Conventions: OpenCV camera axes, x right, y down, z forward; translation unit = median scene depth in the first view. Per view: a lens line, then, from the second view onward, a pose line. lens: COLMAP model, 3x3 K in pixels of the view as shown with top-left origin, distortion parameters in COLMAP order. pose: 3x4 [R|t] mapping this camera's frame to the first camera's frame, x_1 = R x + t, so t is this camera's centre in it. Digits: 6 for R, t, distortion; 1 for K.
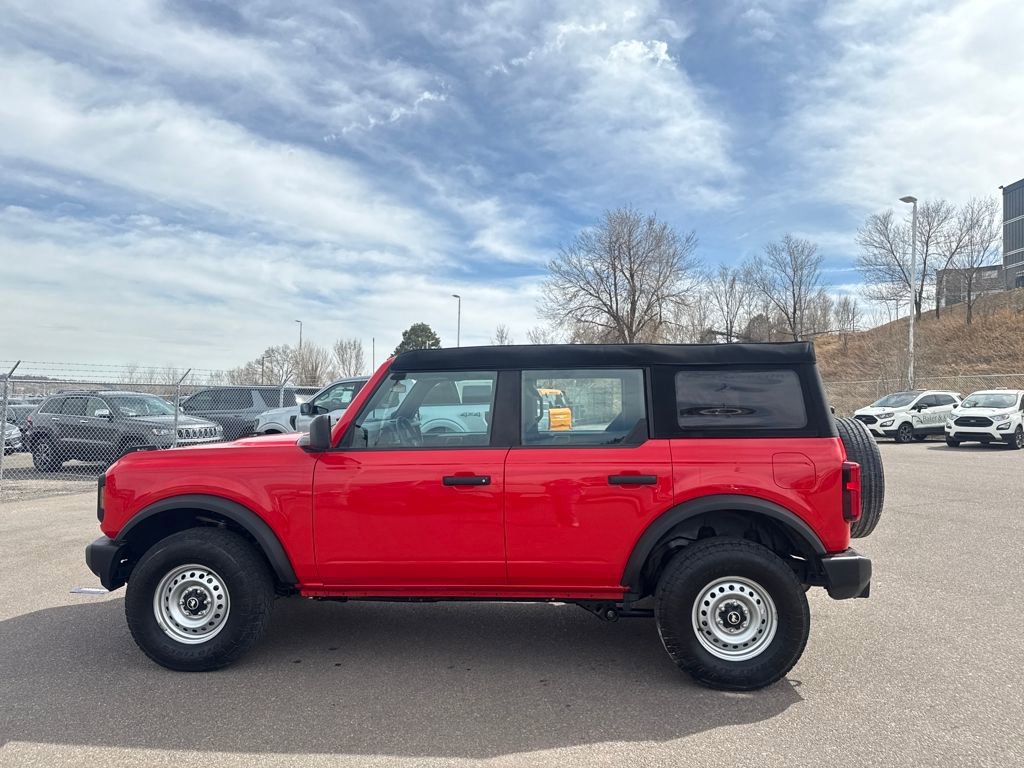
lens RADIAL K [[726.2, 0, 515.8], [0, 726.2, 374.9], [0, 0, 1]] dist [0.085959, -0.135577]
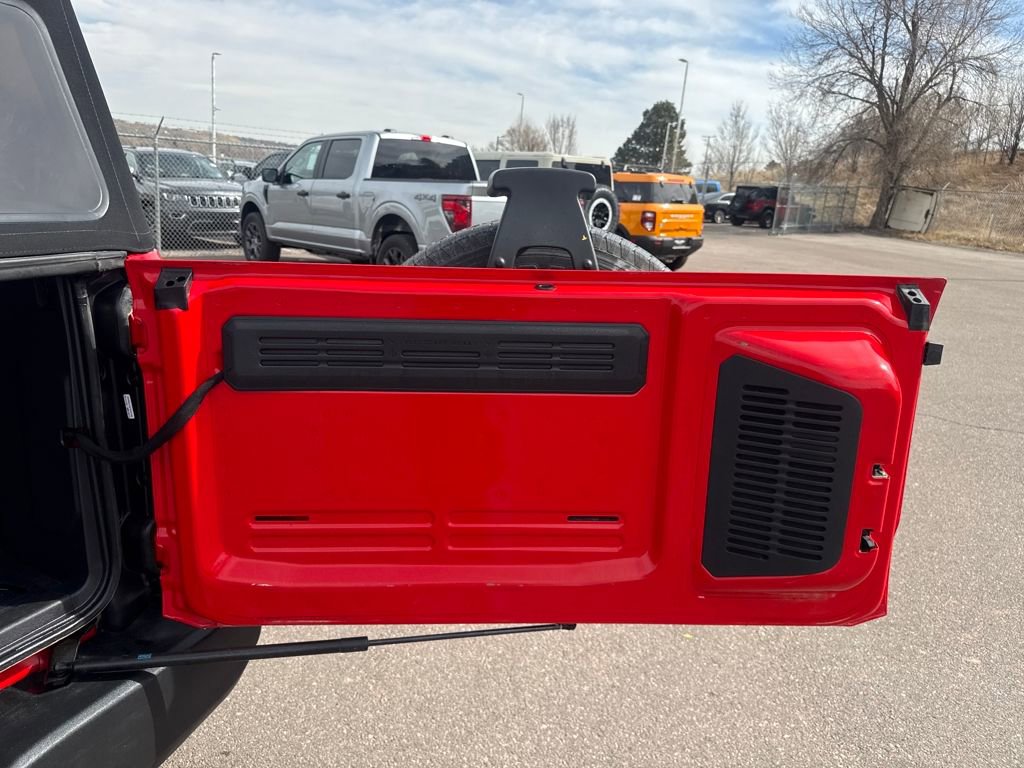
lens RADIAL K [[747.9, 0, 496.3], [0, 747.9, 383.3], [0, 0, 1]] dist [0.002336, -0.036425]
pose [[0.921809, 0.157686, -0.354124, 0.741518], [-0.052996, 0.956212, 0.287835, 0.053542], [0.384006, -0.246562, 0.889802, 1.109574]]
